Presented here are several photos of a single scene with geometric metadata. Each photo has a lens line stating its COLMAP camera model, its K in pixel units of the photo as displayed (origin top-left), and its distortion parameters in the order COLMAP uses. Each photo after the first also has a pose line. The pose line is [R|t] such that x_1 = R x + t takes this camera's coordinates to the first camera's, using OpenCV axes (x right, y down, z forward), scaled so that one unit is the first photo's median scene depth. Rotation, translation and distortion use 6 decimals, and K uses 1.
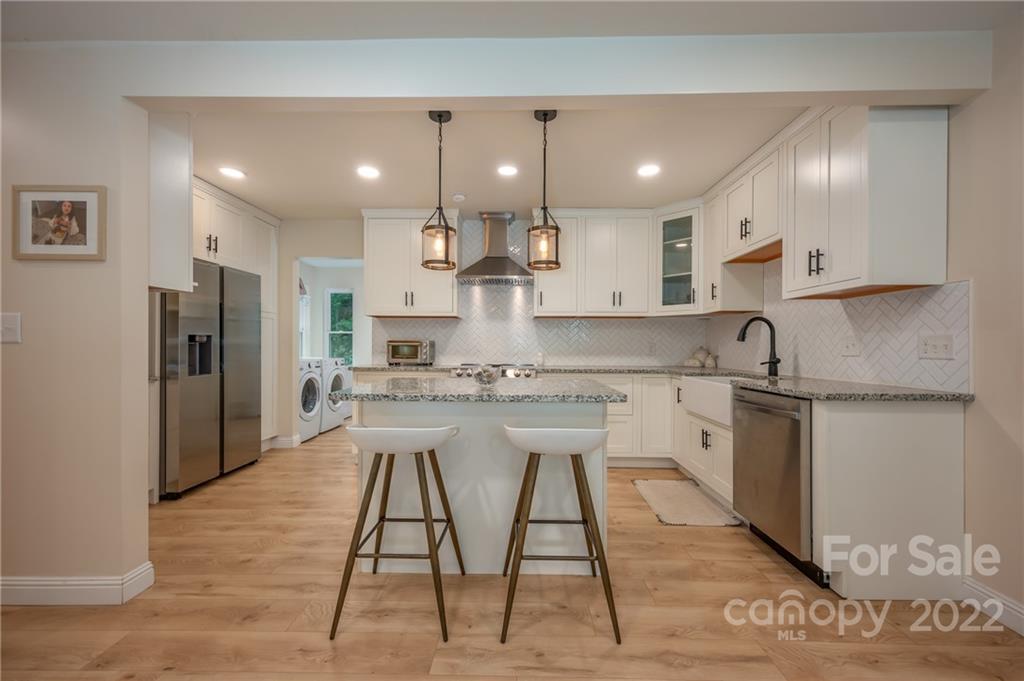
lens RADIAL K [[401.8, 0, 513.0], [0, 401.8, 346.1], [0, 0, 1]] dist [0.001964, -0.000343]
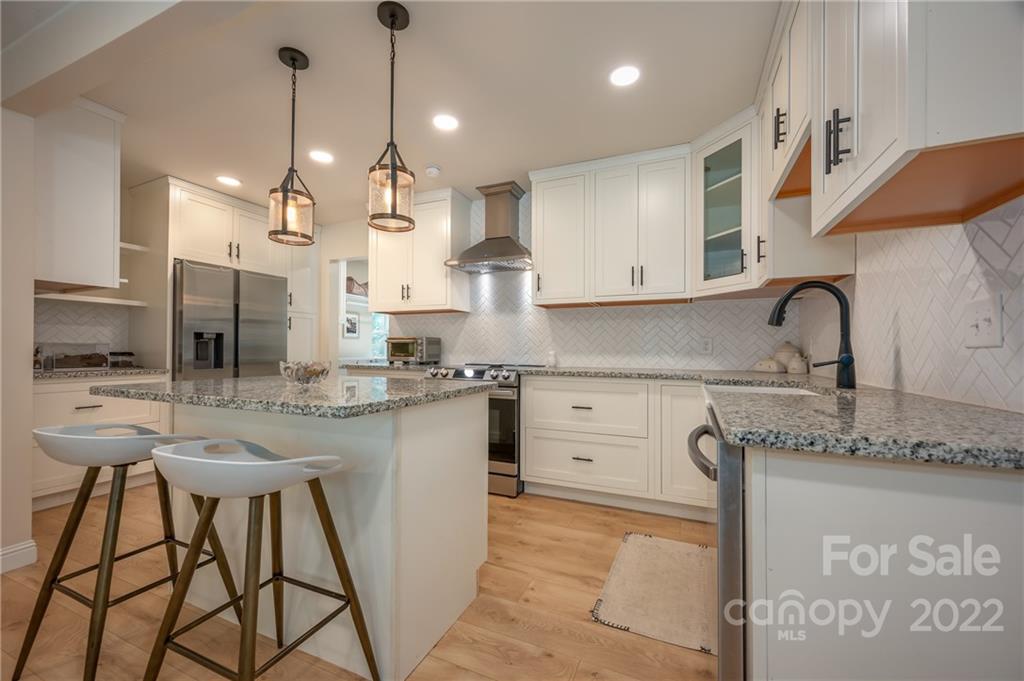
lens RADIAL K [[401.8, 0, 510.7], [0, 401.8, 346.1], [0, 0, 1]] dist [0.001964, -0.000343]
pose [[0.923145, -0.004182, -0.384429, 0.375435], [-0.000430, 0.999929, -0.011909, 0.020564], [0.384452, 0.011159, 0.923078, 0.279827]]
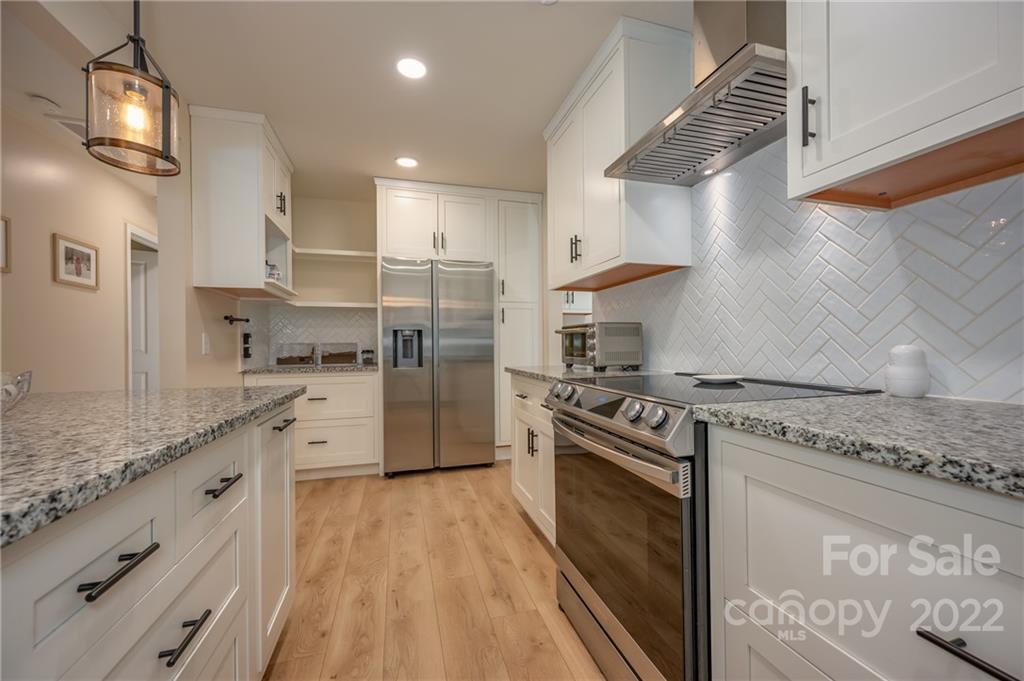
lens RADIAL K [[401.8, 0, 511.6], [0, 401.8, 344.7], [0, 0, 1]] dist [0.001964, -0.000343]
pose [[0.293797, -0.009652, -0.955819, 0.284814], [0.010191, 0.999924, -0.006965, 0.020239], [0.955814, -0.007694, 0.293873, 0.879981]]
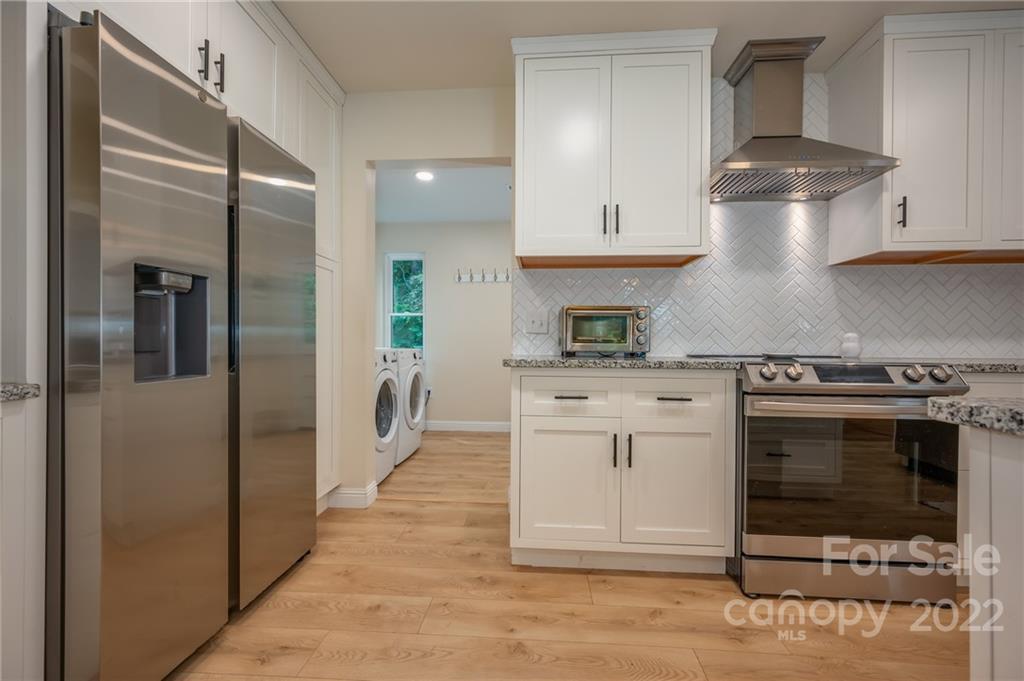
lens RADIAL K [[401.8, 0, 511.8], [0, 401.8, 344.0], [0, 0, 1]] dist [0.001964, -0.000343]
pose [[0.998378, -0.000517, -0.056922, -0.409661], [0.000632, 0.999998, 0.002010, 0.037236], [0.056921, -0.002043, 0.998377, 0.596314]]
